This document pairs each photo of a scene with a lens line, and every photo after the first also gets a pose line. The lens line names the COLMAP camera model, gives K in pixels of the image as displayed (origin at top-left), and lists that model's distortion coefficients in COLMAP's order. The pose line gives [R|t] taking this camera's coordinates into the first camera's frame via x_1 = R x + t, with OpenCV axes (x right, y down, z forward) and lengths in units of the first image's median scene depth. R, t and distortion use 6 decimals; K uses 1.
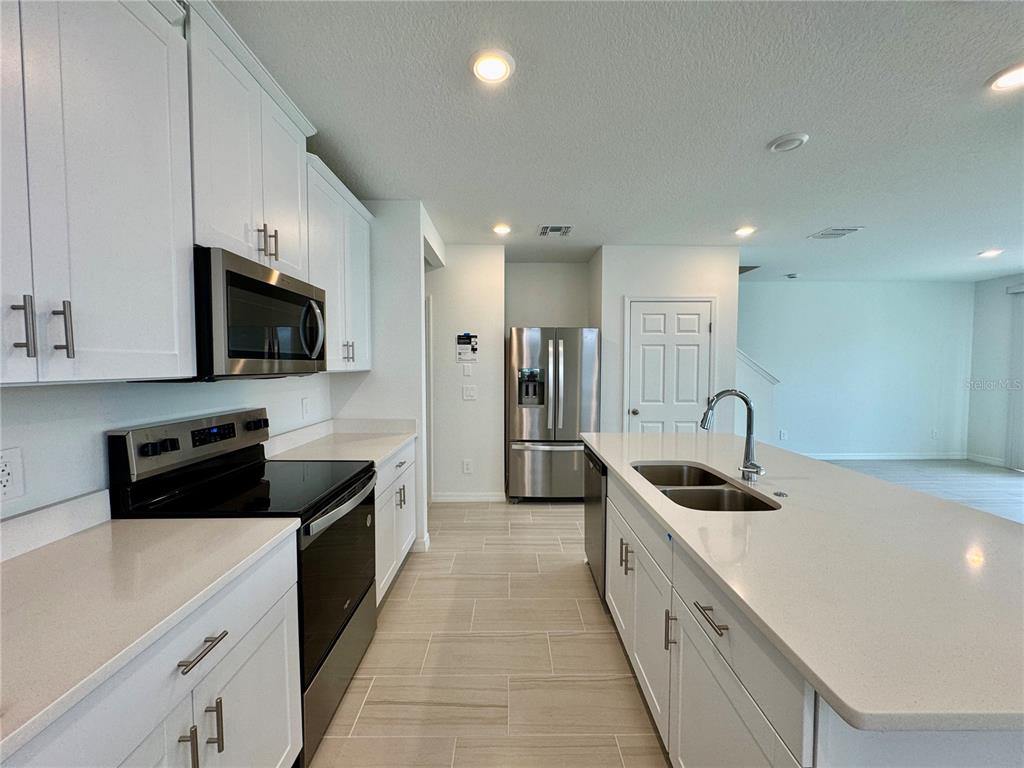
lens RADIAL K [[408.8, 0, 514.5], [0, 408.8, 382.3], [0, 0, 1]] dist [-0.006380, 0.001893]
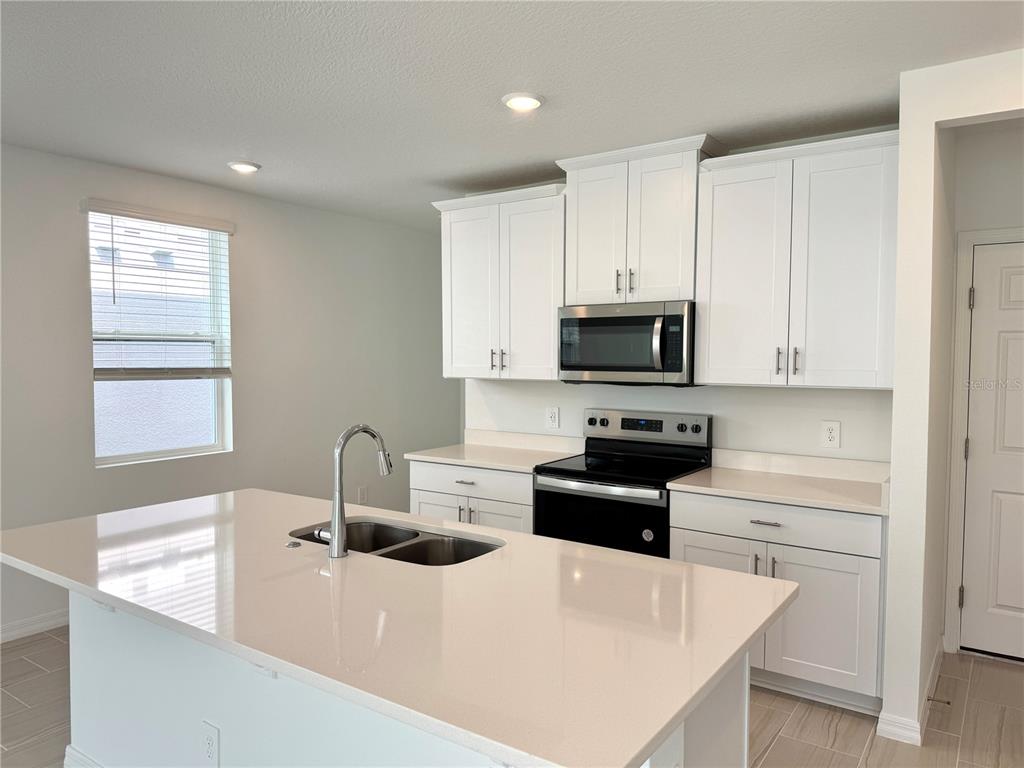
lens RADIAL K [[717.2, 0, 509.3], [0, 717.2, 388.4], [0, 0, 1]] dist [0.072603, -0.098319]
pose [[-0.586167, 0.037078, -0.809342, 1.175617], [-0.037729, 0.996619, 0.072984, -0.122812], [0.809312, 0.073317, -0.582786, 1.633788]]
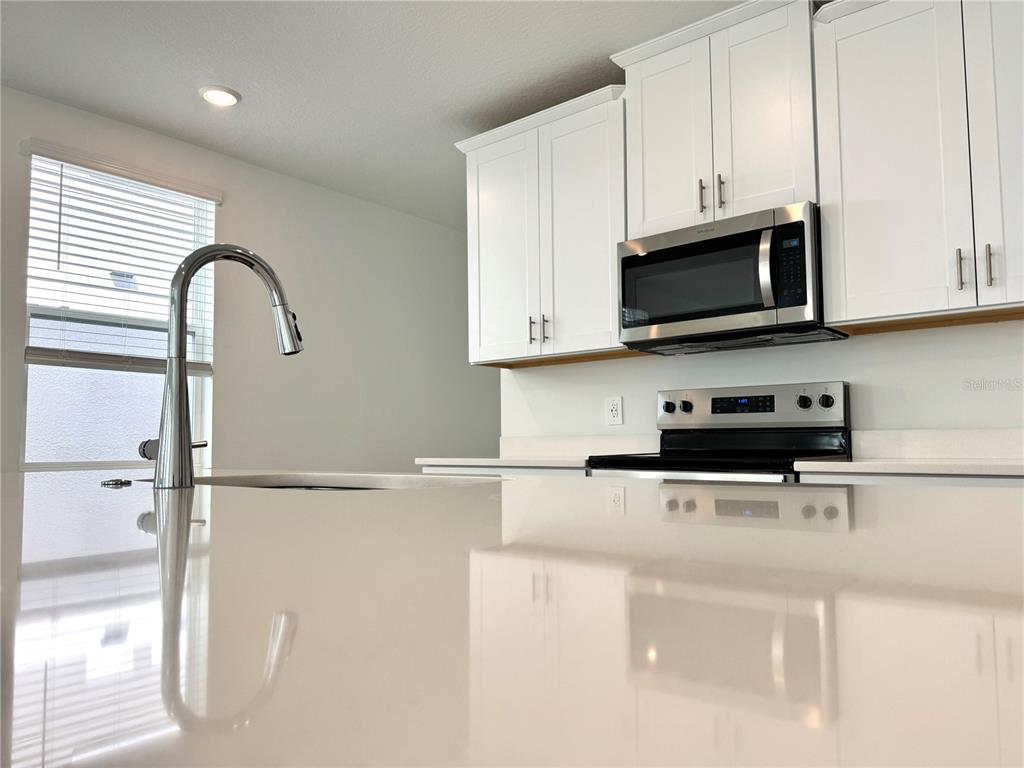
lens RADIAL K [[717.2, 0, 510.8], [0, 717.2, 396.0], [0, 0, 1]] dist [0.072603, -0.098319]
pose [[-0.655003, -0.046493, -0.754195, 0.725424], [-0.024795, 0.998890, -0.040043, 0.151521], [0.755219, -0.007528, -0.655429, 1.368581]]
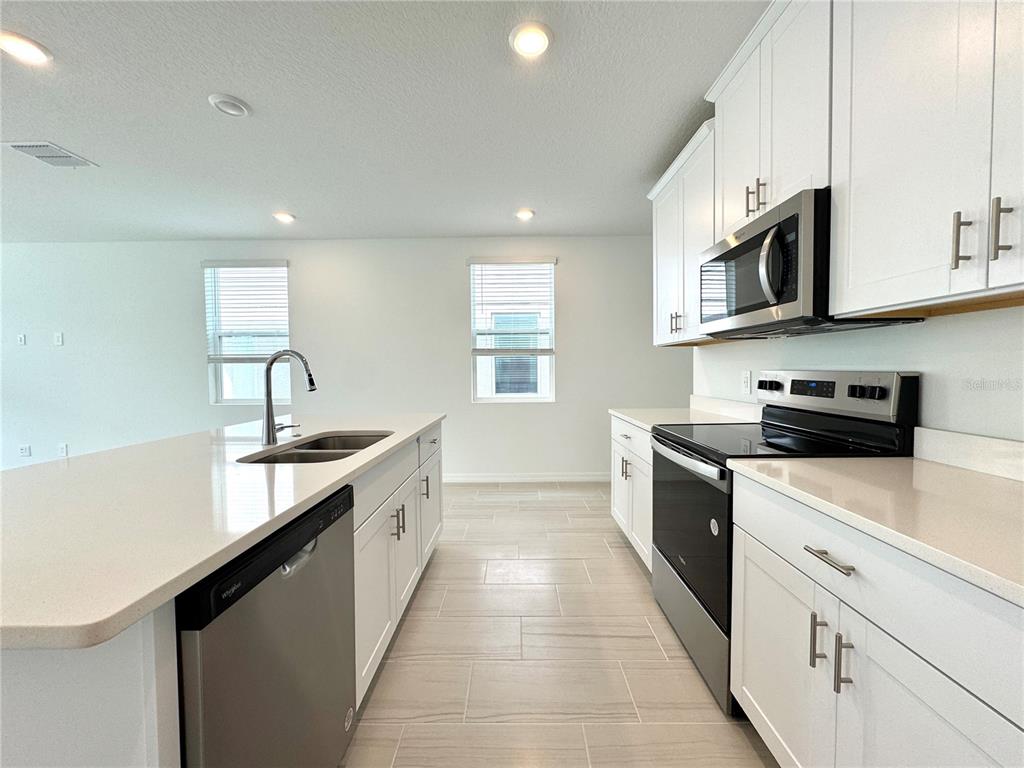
lens RADIAL K [[408.8, 0, 512.3], [0, 408.8, 381.7], [0, 0, 1]] dist [-0.006380, 0.001893]
pose [[-0.999596, 0.006775, 0.027599, -0.018960], [0.008826, 0.997155, 0.074865, 0.023457], [-0.027013, 0.075079, -0.996812, 1.627266]]
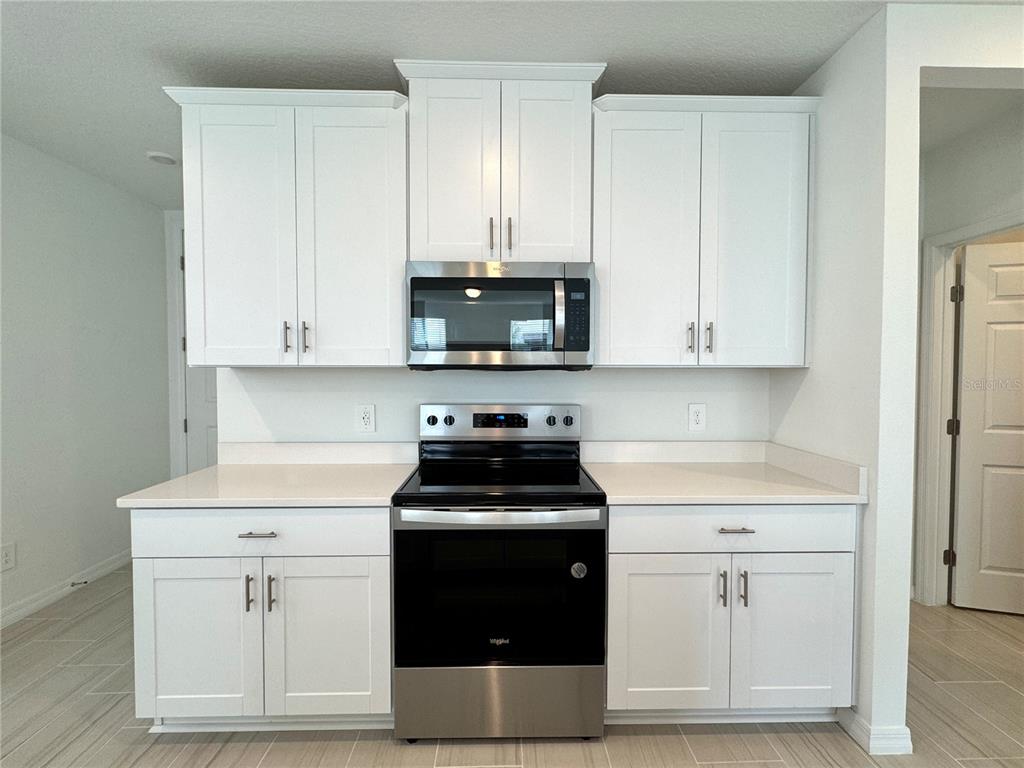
lens RADIAL K [[481.9, 0, 512.4], [0, 481.9, 380.2], [0, 0, 1]] dist [-0.004548, -0.000081]
pose [[0.005734, 0.024003, -0.999695, 0.463797], [-0.044250, 0.998739, 0.023726, -0.012234], [0.999004, 0.044100, 0.006789, 0.819877]]
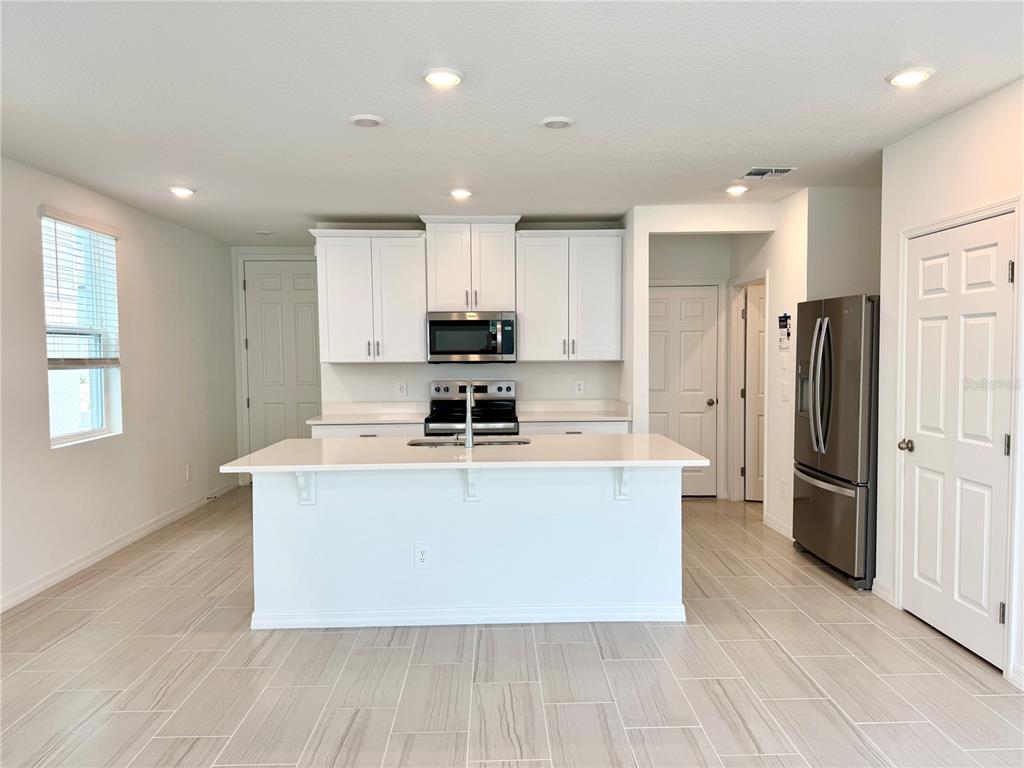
lens RADIAL K [[717.2, 0, 513.4], [0, 717.2, 385.1], [0, 0, 1]] dist [0.072603, -0.098319]
pose [[0.010698, 0.046657, -0.998854, 2.426834], [-0.035311, 0.998305, 0.046253, -0.060983], [0.999319, 0.034776, 0.012327, 0.936249]]
